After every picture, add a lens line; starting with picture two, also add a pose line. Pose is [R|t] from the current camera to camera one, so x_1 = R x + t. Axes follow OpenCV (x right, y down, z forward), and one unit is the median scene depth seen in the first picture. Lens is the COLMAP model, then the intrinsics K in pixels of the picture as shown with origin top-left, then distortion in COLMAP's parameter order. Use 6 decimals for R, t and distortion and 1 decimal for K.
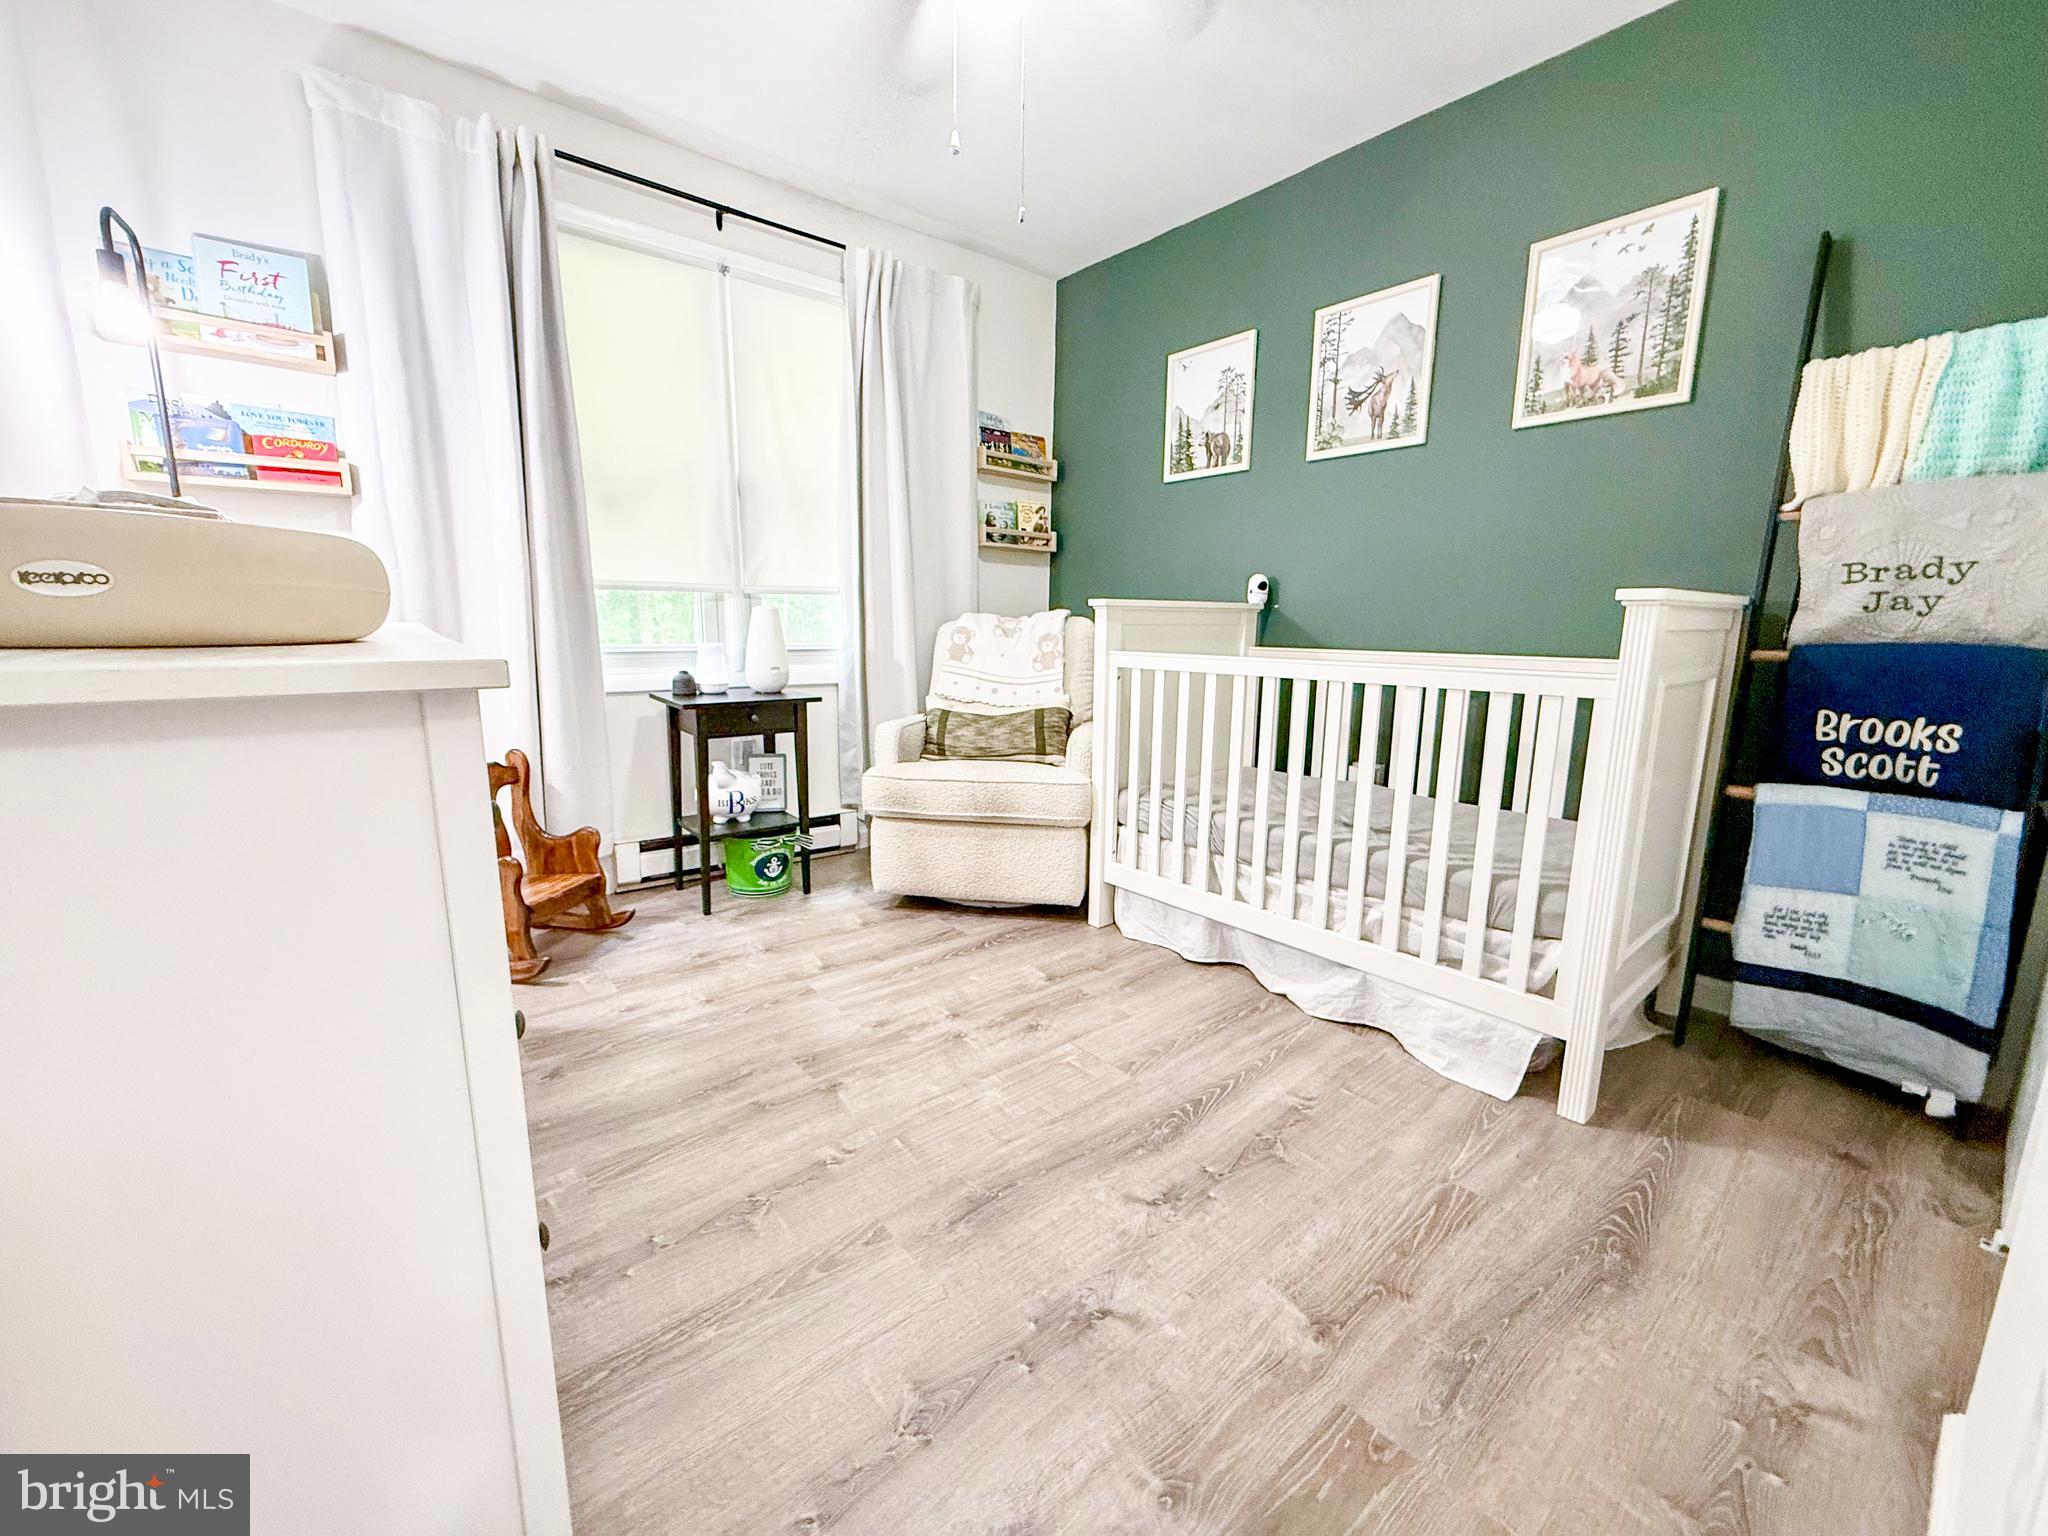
lens RADIAL K [[818.9, 0, 1019.9], [0, 818.9, 768.3], [0, 0, 1]] dist [-0.001596, 0.000164]
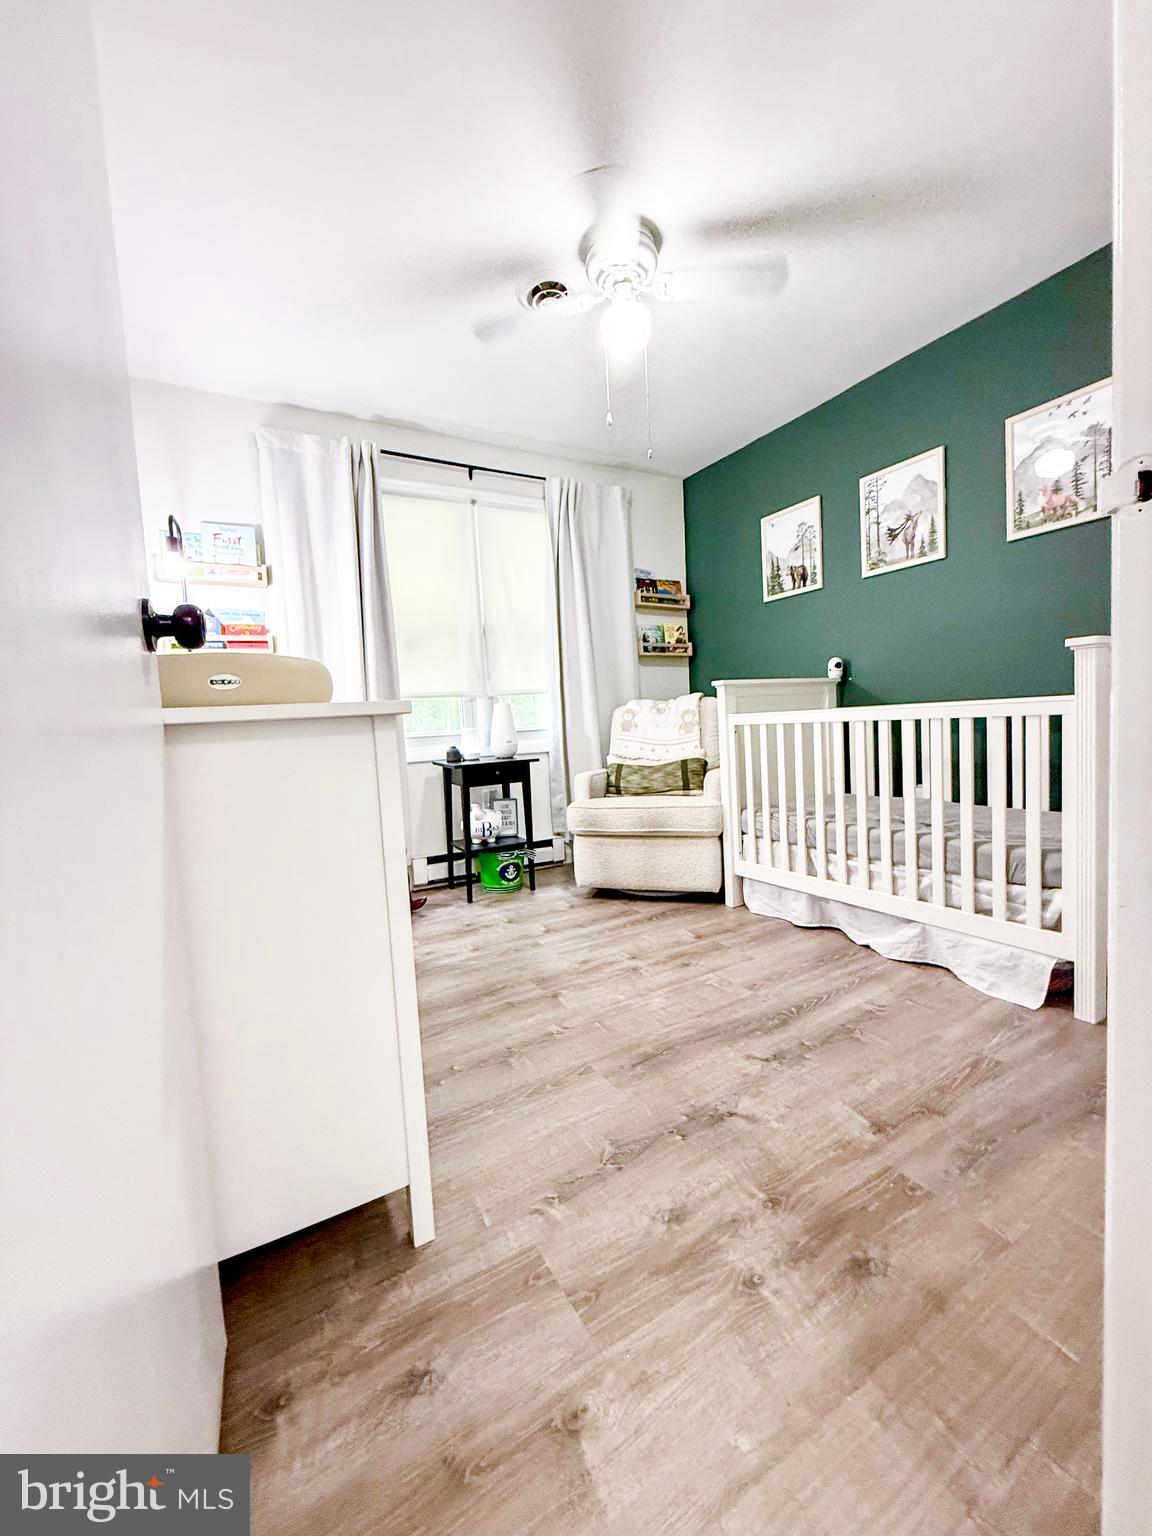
lens RADIAL K [[614.2, 0, 574.7], [0, 614.2, 763.5], [0, 0, 1]] dist [-0.001596, 0.000164]
pose [[0.984290, -0.051708, -0.168821, 0.022639], [0.033587, 0.993531, -0.108480, 0.063989], [0.173338, 0.101106, 0.979659, -0.147996]]
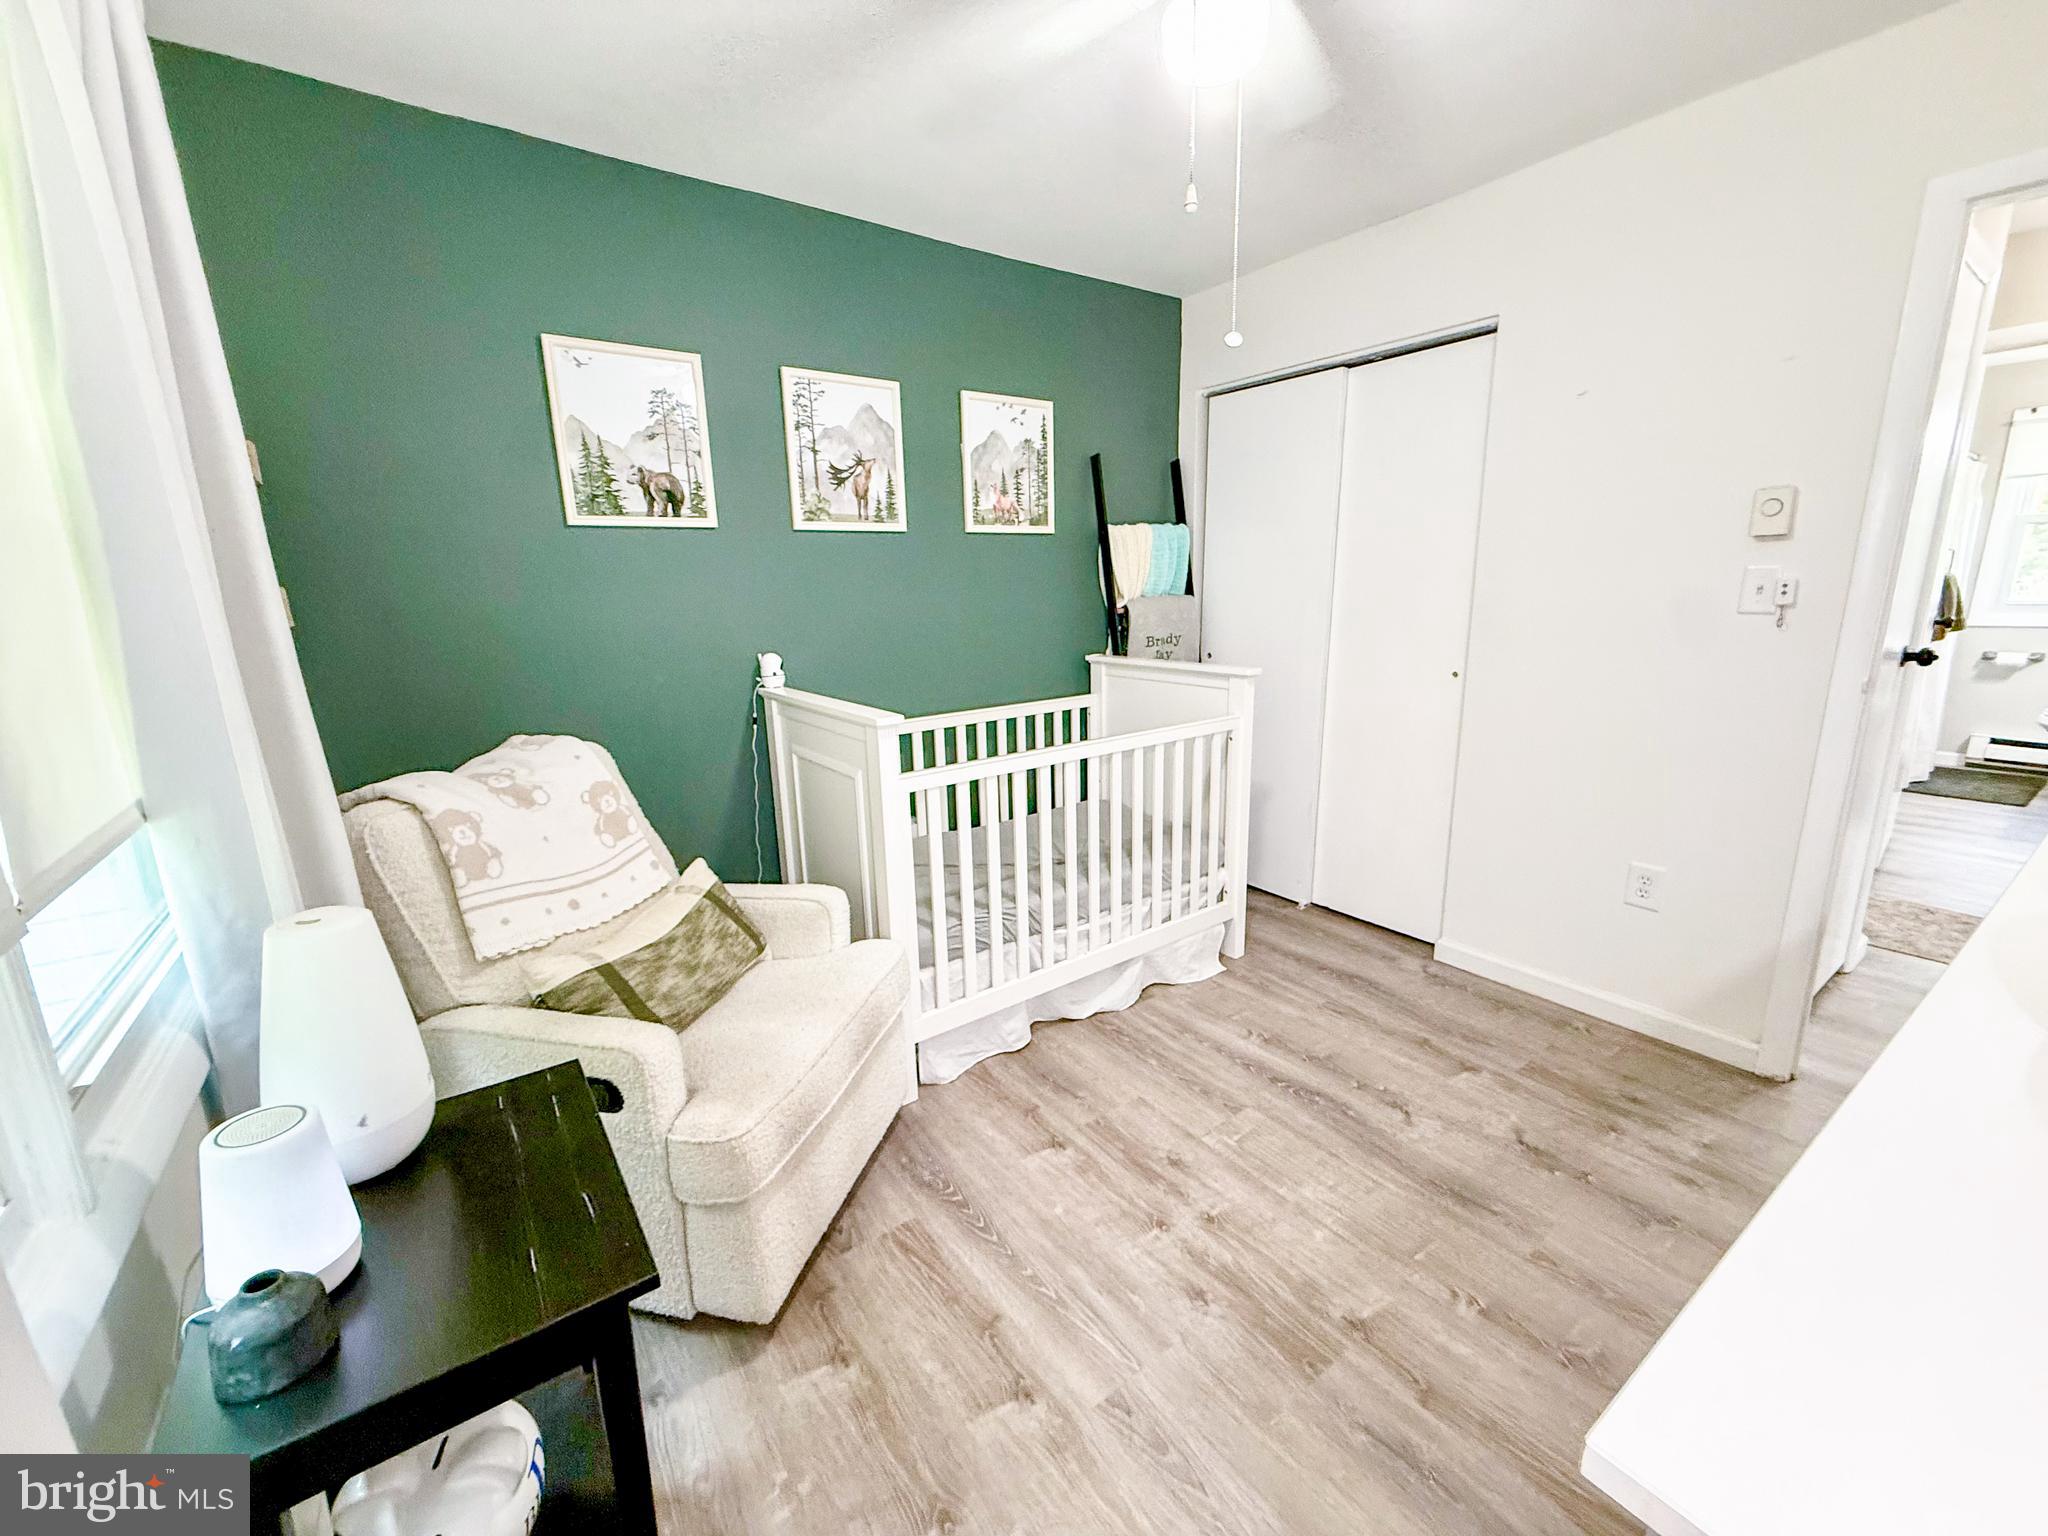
lens RADIAL K [[818.9, 0, 1015.4], [0, 818.9, 770.4], [0, 0, 1]] dist [-0.001596, 0.000164]
pose [[0.057519, -0.234128, 0.970503, -0.765915], [0.205300, 0.954110, 0.218006, -0.347427], [-0.977007, 0.186704, 0.102946, 0.928346]]
